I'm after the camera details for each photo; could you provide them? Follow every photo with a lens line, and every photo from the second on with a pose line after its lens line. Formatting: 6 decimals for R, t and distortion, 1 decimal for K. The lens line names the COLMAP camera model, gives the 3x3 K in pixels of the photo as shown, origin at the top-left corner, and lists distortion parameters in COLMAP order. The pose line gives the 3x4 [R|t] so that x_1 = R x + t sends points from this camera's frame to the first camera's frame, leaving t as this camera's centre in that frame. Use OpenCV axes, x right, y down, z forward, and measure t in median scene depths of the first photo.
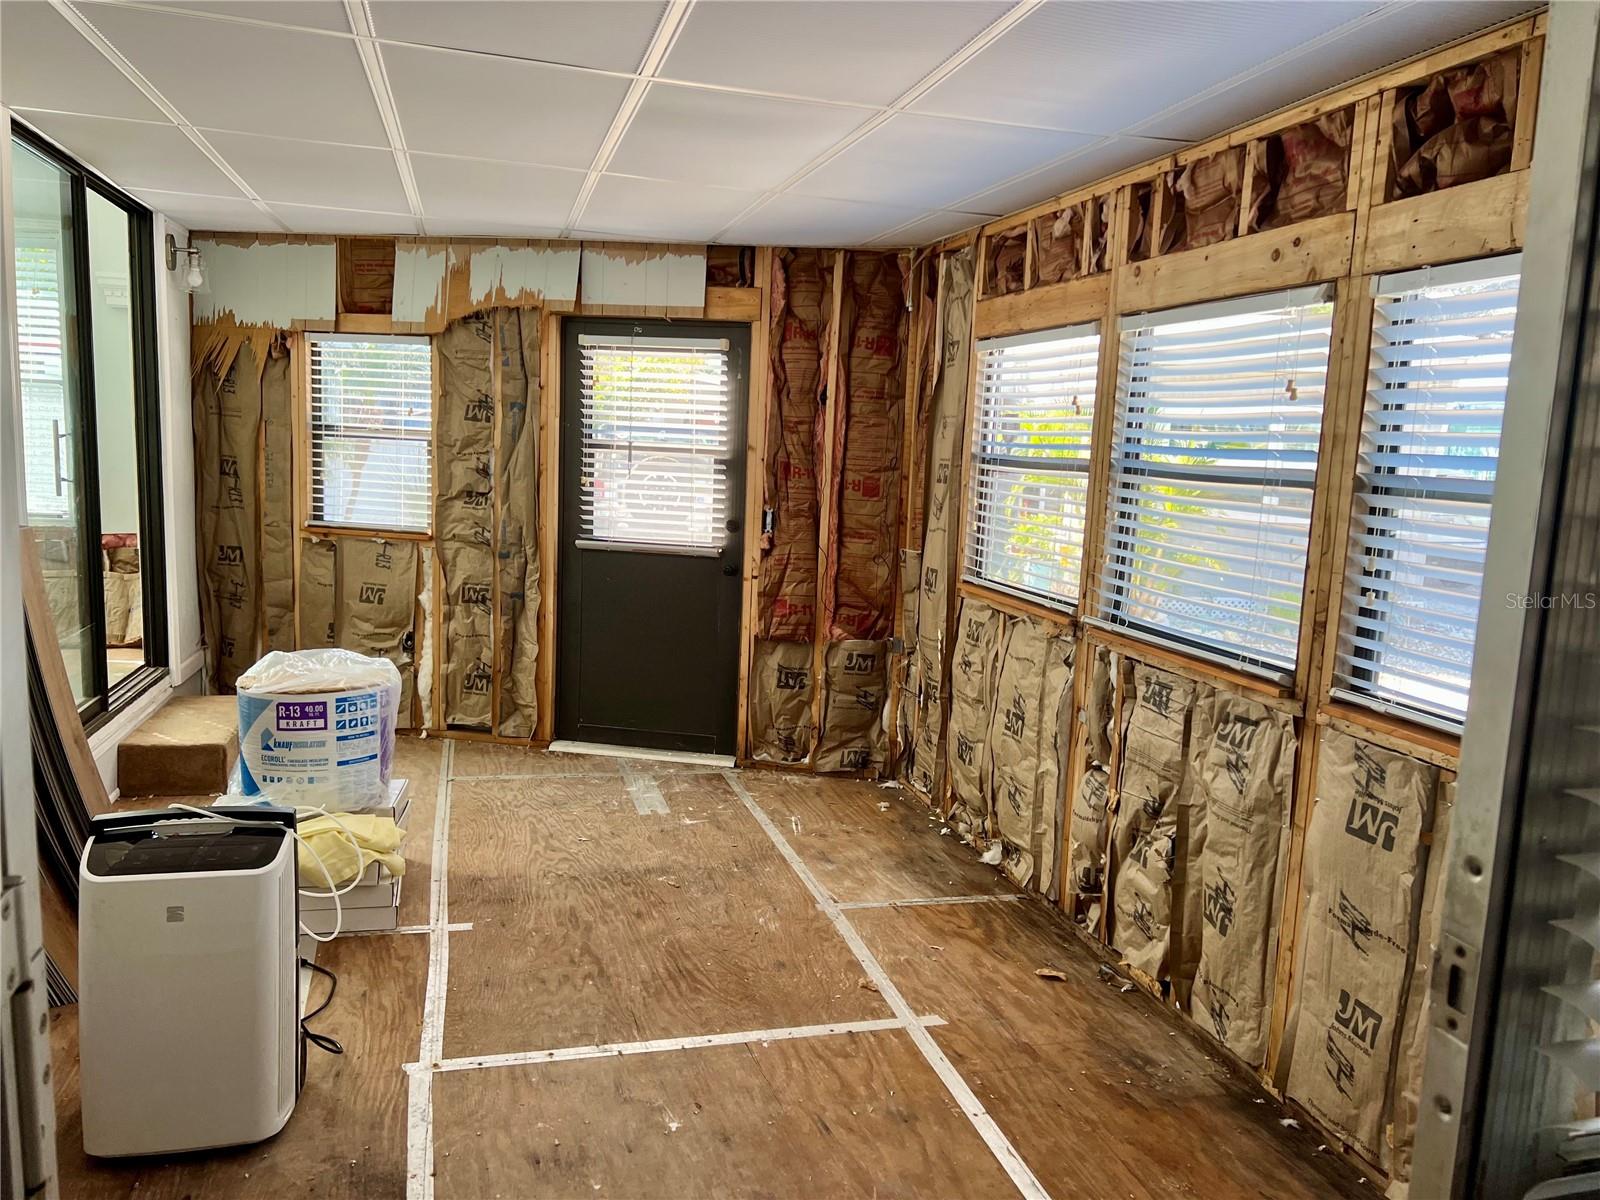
lens RADIAL K [[1176.6, 0, 808.8], [0, 1176.6, 601.0], [0, 0, 1]] dist [0.170128, -0.373444]
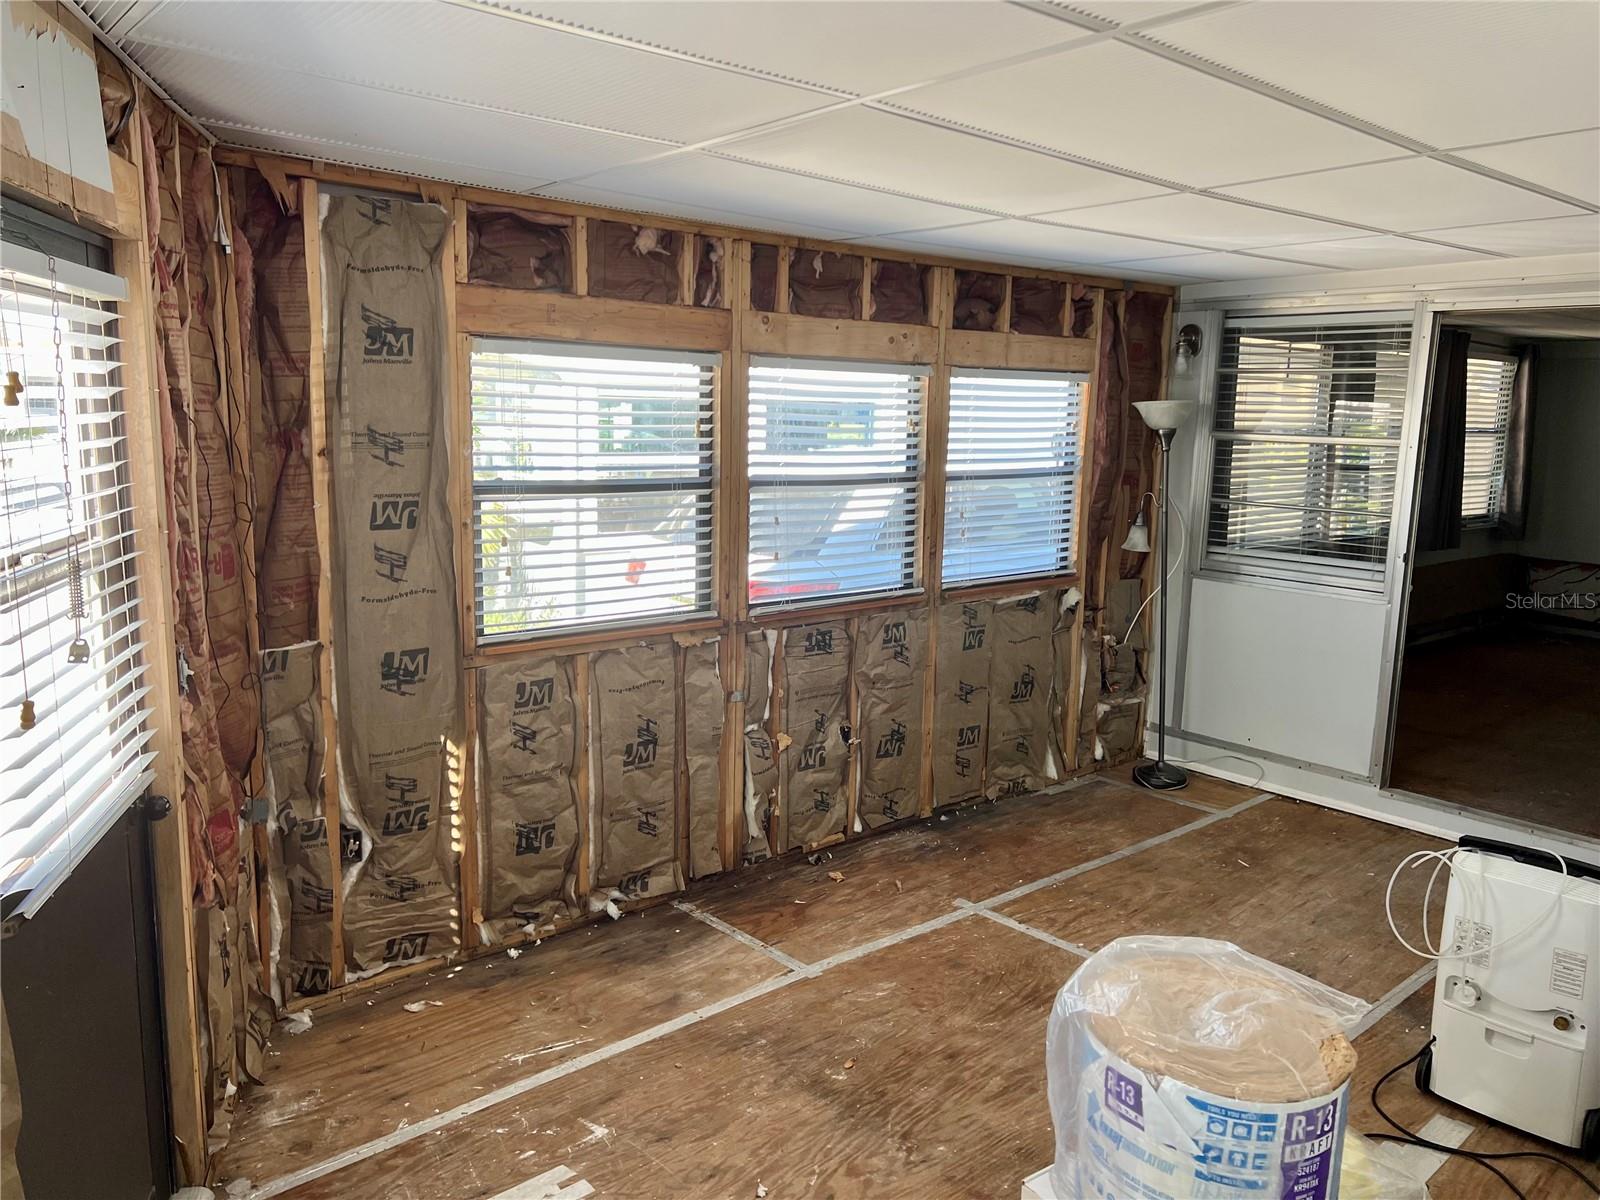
lens RADIAL K [[1195.6, 0, 803.4], [0, 1195.6, 603.3], [0, 0, 1]] dist [0.073290, -0.080990]
pose [[-0.431665, -0.196776, 0.880310, -0.548958], [0.076318, 0.964450, 0.253007, -0.192042], [-0.898800, 0.176398, -0.401301, 0.954494]]
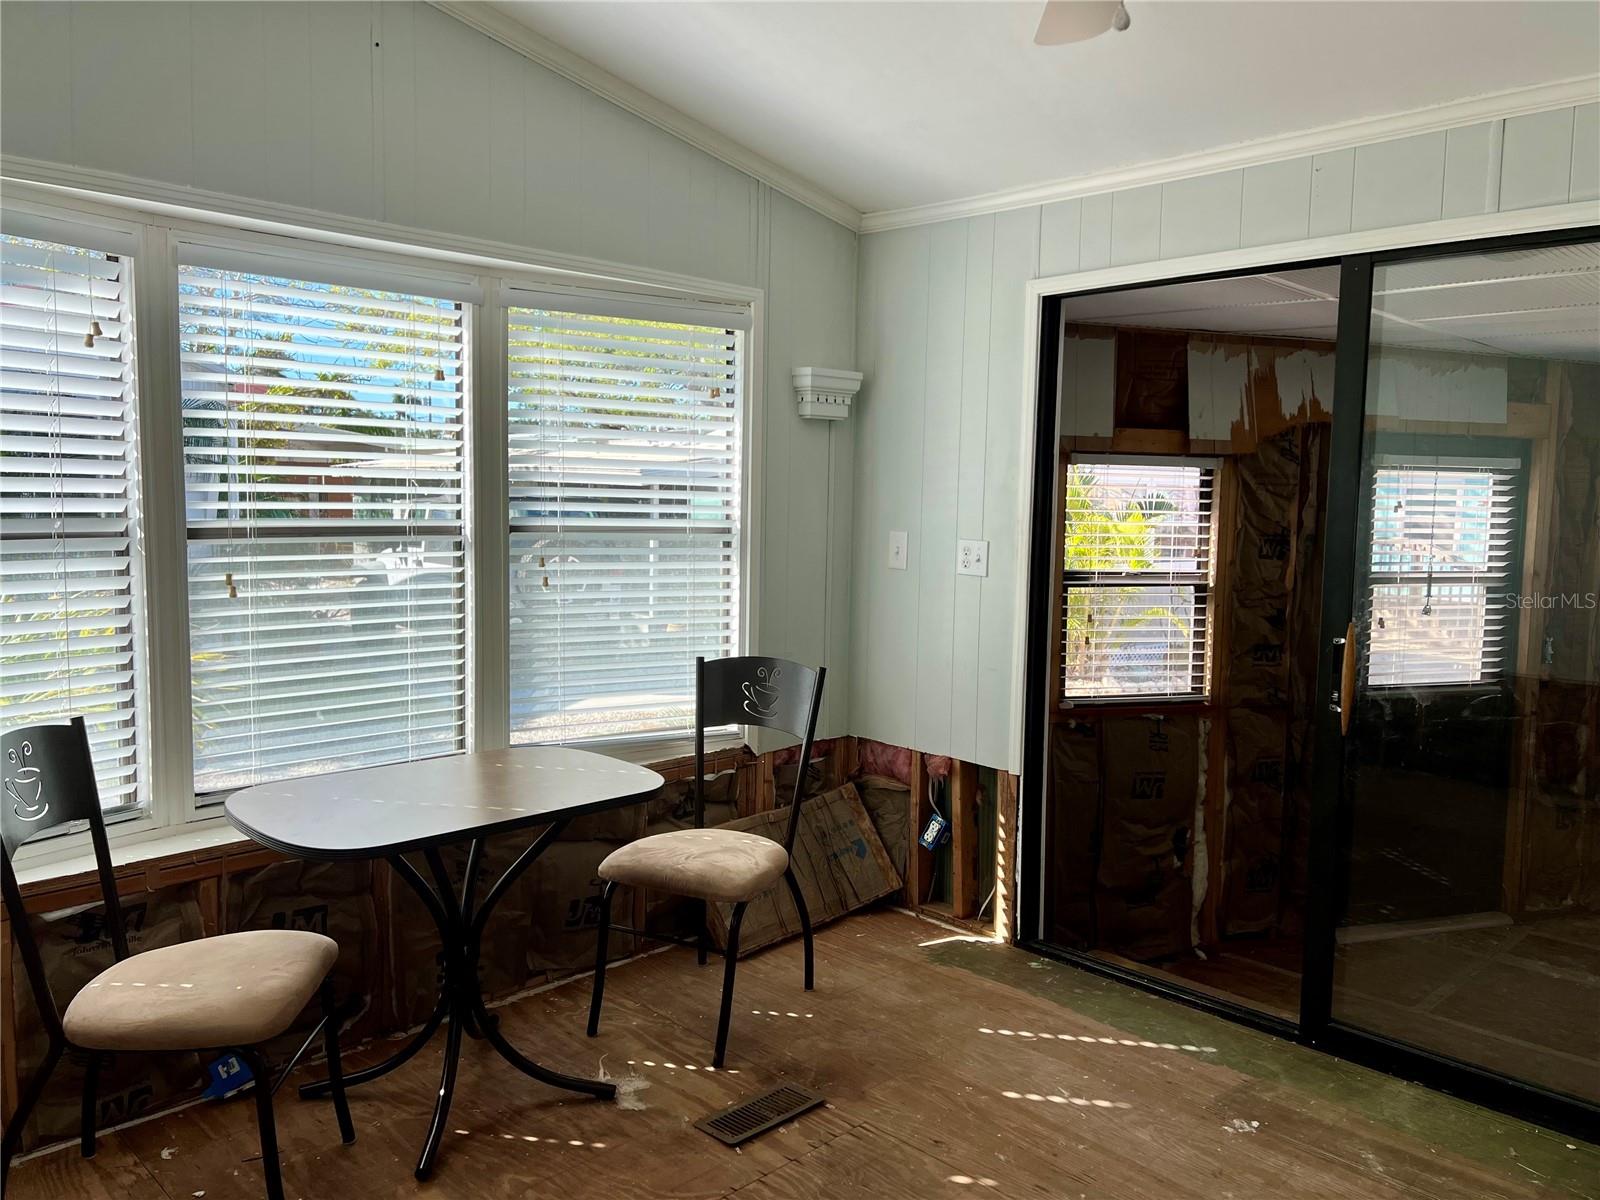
lens RADIAL K [[1195.6, 0, 803.4], [0, 1195.6, 603.3], [0, 0, 1]] dist [0.073290, -0.080990]
pose [[0.868166, -0.071038, 0.491163, -0.990418], [0.080689, 0.996738, 0.001535, -0.152015], [-0.489670, 0.038299, 0.871066, 0.451005]]
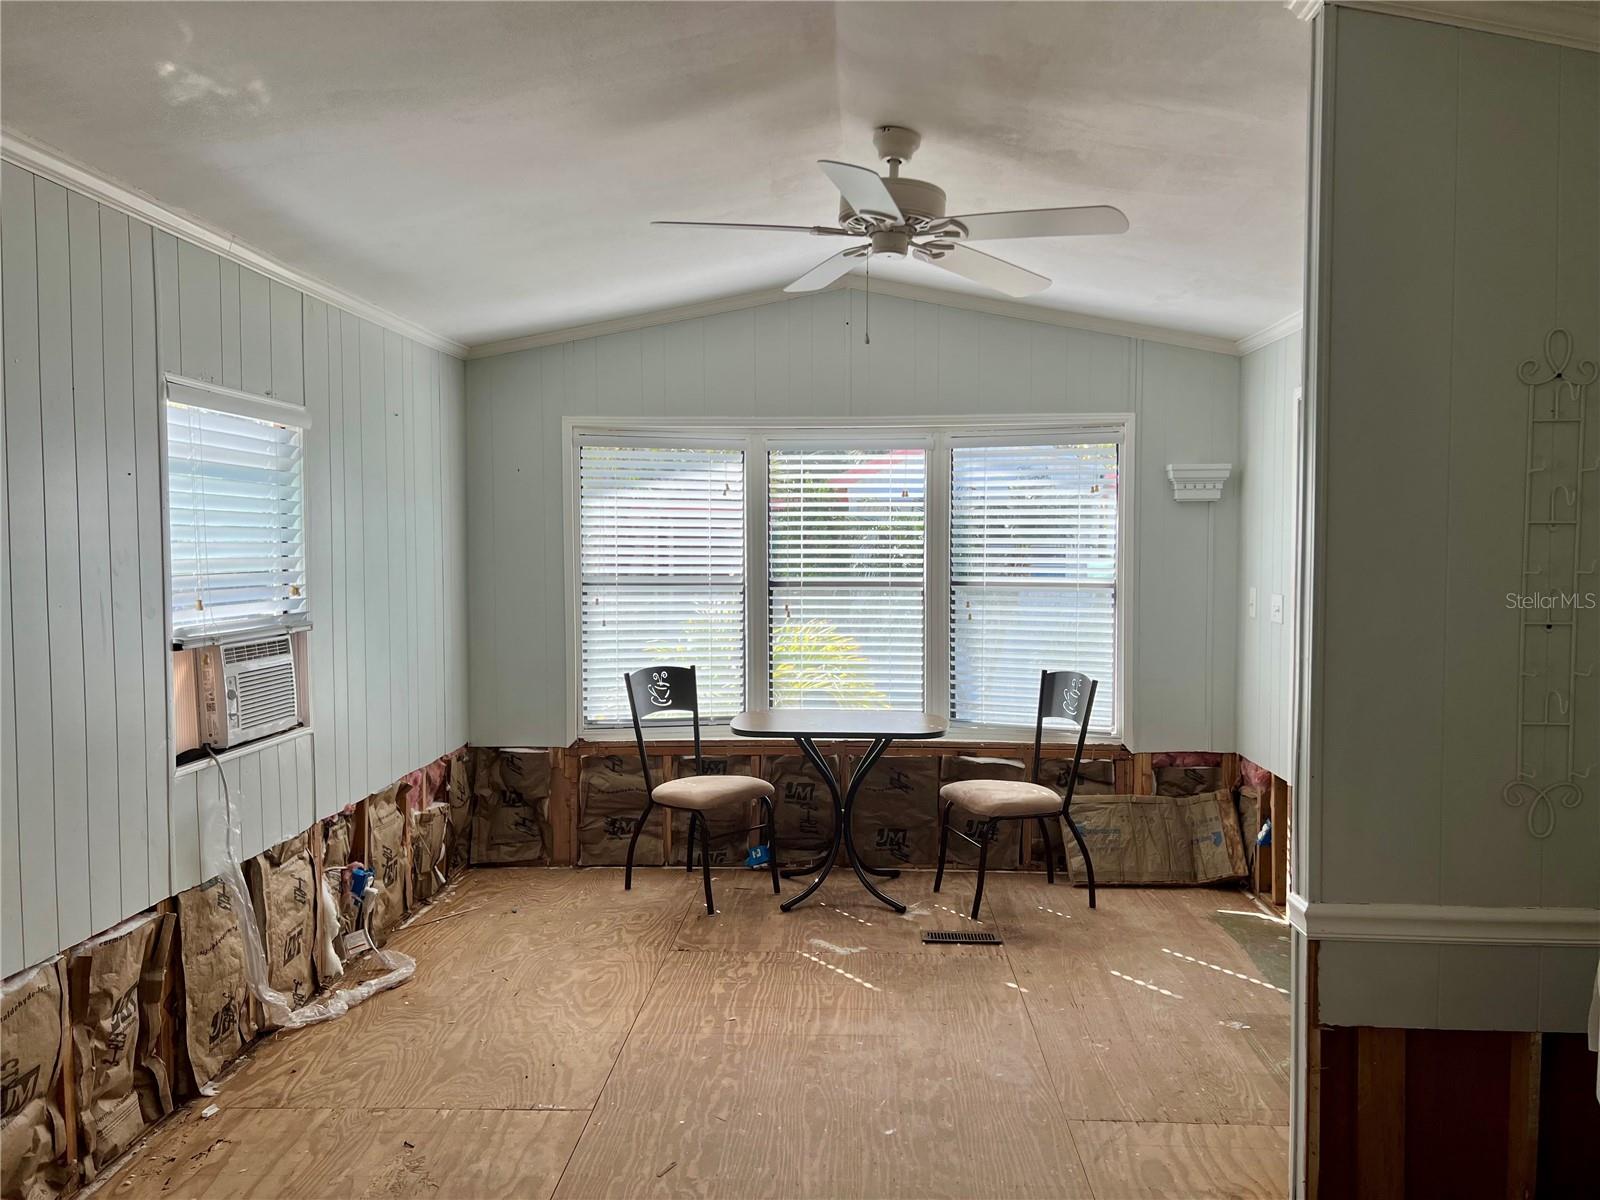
lens RADIAL K [[1195.6, 0, 803.4], [0, 1195.6, 603.3], [0, 0, 1]] dist [0.073290, -0.080990]
pose [[0.950982, -0.027303, -0.308039, -0.618926], [-0.000683, 0.995907, -0.090383, -0.093988], [0.309246, 0.086163, 0.947071, 0.078128]]
